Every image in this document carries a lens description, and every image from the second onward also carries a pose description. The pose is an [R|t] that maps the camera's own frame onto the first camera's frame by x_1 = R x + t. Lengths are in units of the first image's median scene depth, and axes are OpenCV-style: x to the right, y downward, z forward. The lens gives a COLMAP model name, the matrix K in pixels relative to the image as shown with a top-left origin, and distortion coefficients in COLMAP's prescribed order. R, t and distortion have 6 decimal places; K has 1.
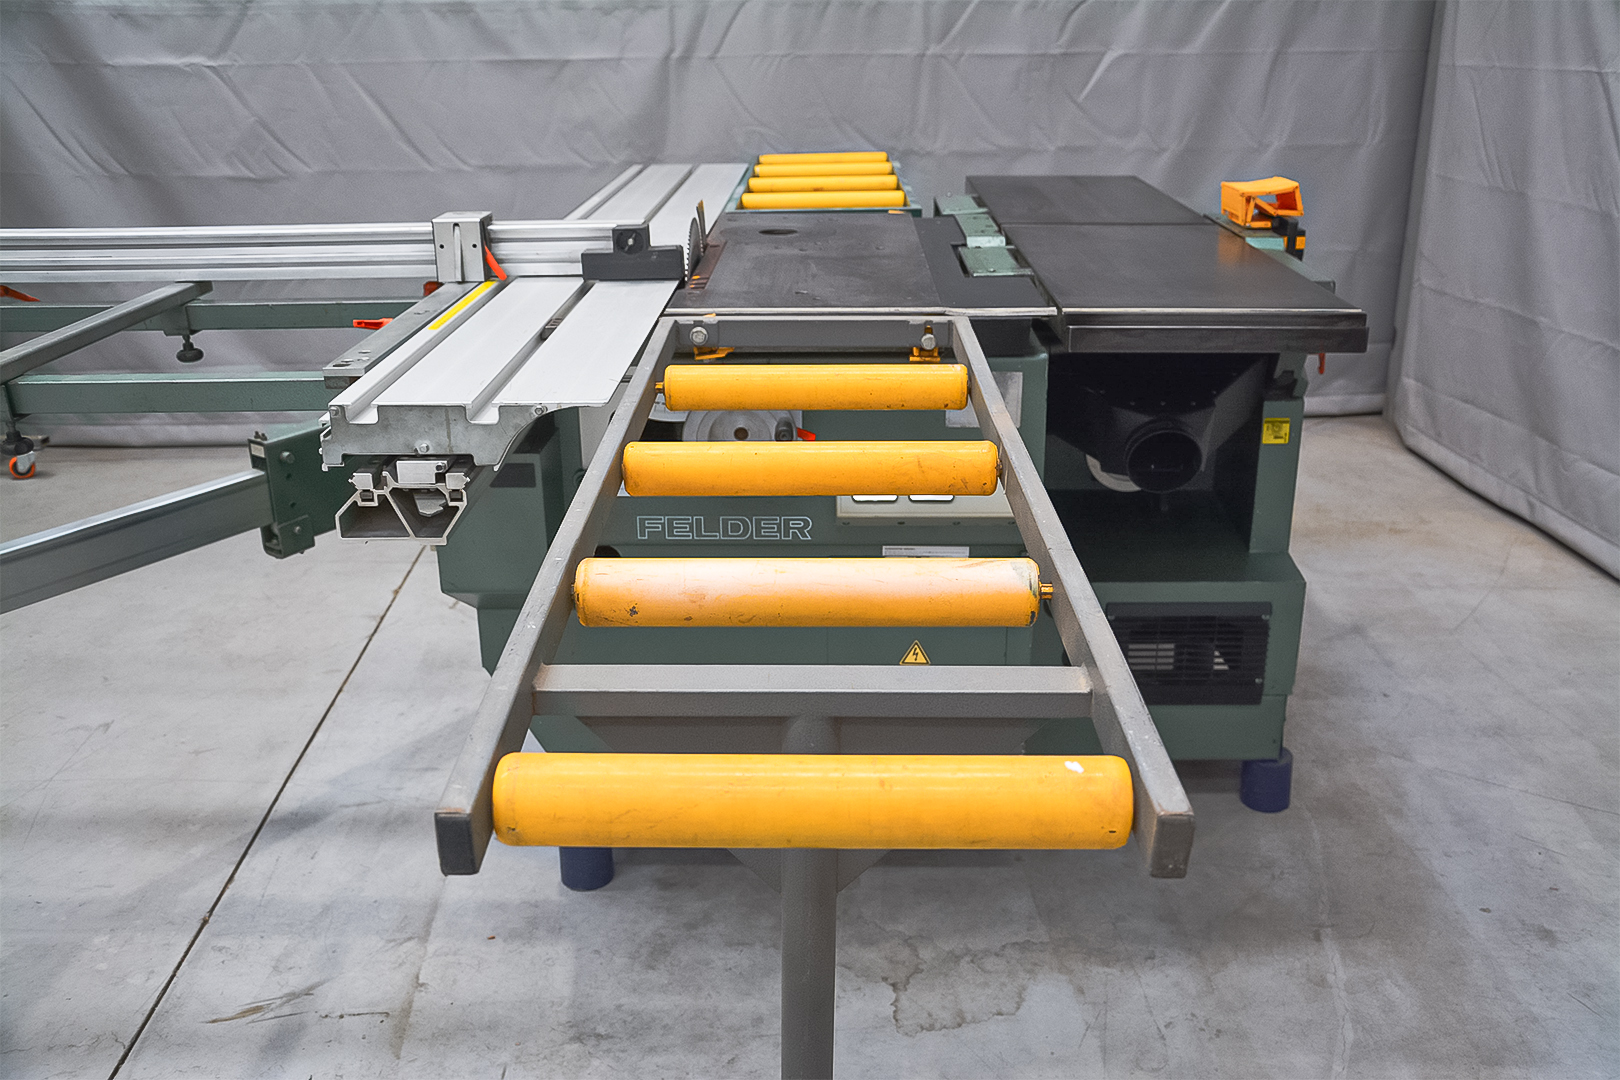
lens RADIAL K [[1455.2, 0, 810.0], [0, 1455.2, 540.0], [0, 0, 1]] dist [0.003301, 0.009893]
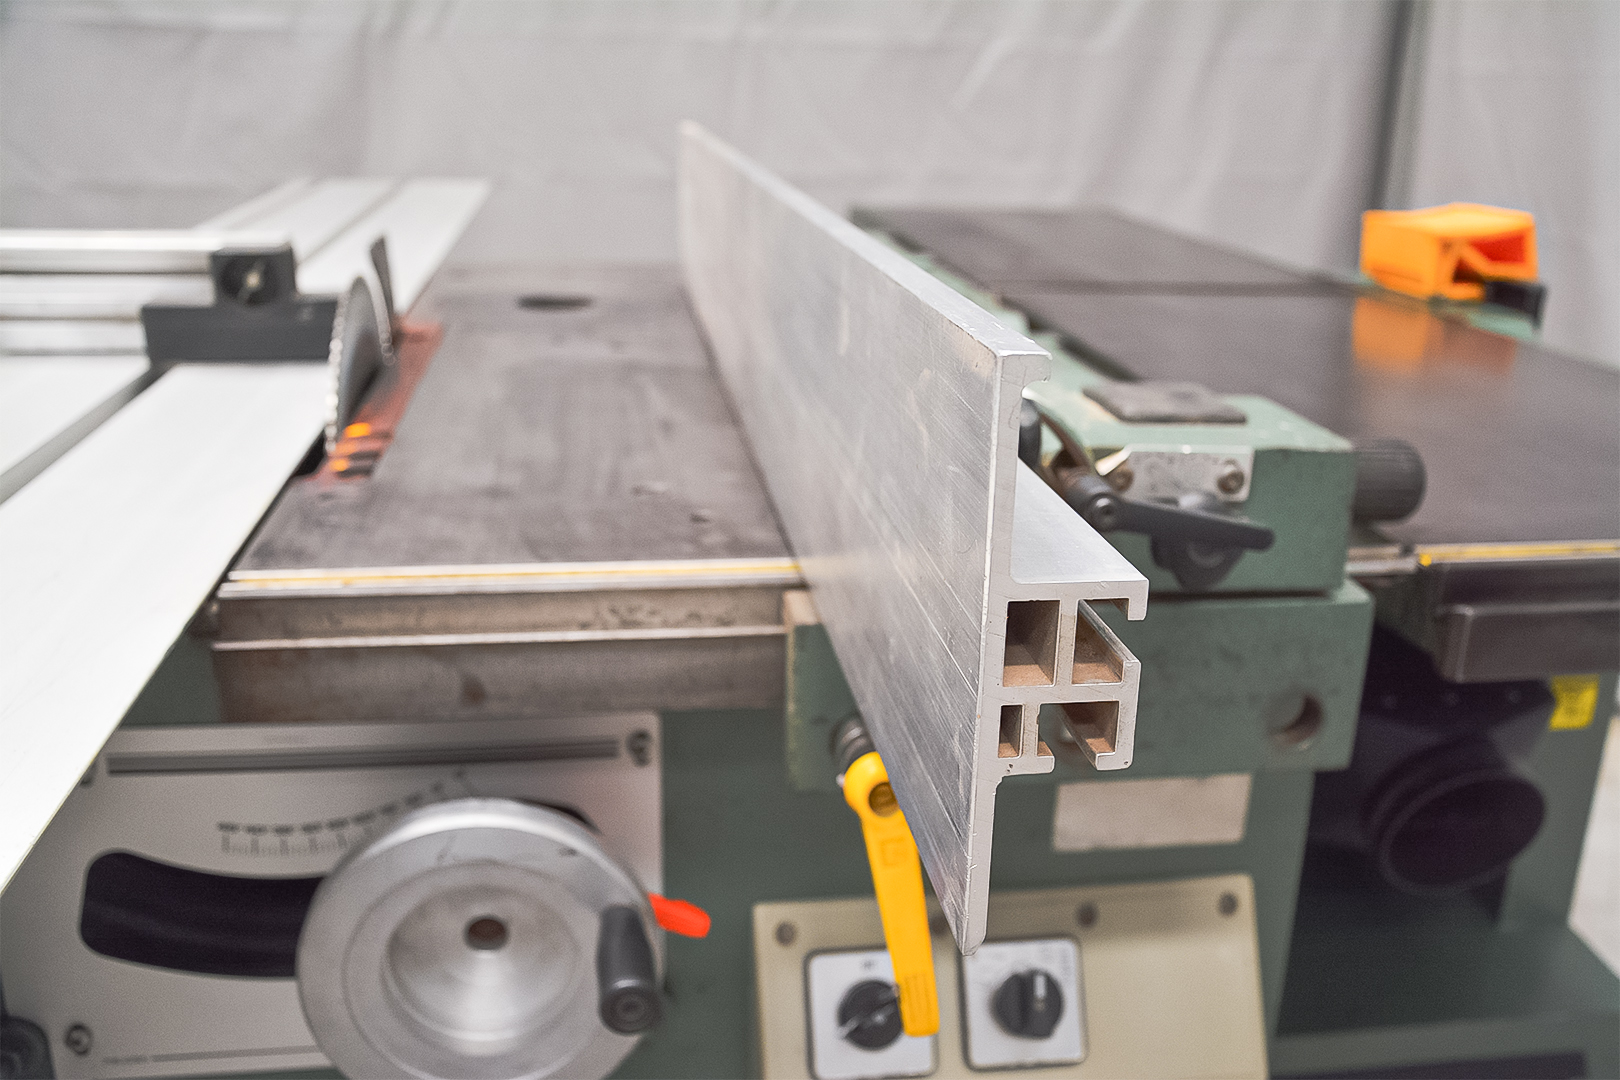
lens RADIAL K [[1455.2, 0, 810.0], [0, 1455.2, 540.0], [0, 0, 1]] dist [0.003301, 0.009893]
pose [[0.985704, -0.023492, 0.166839, -0.016648], [0.028641, 0.999183, -0.028526, -0.090667], [-0.166032, 0.032897, 0.985571, 0.397794]]
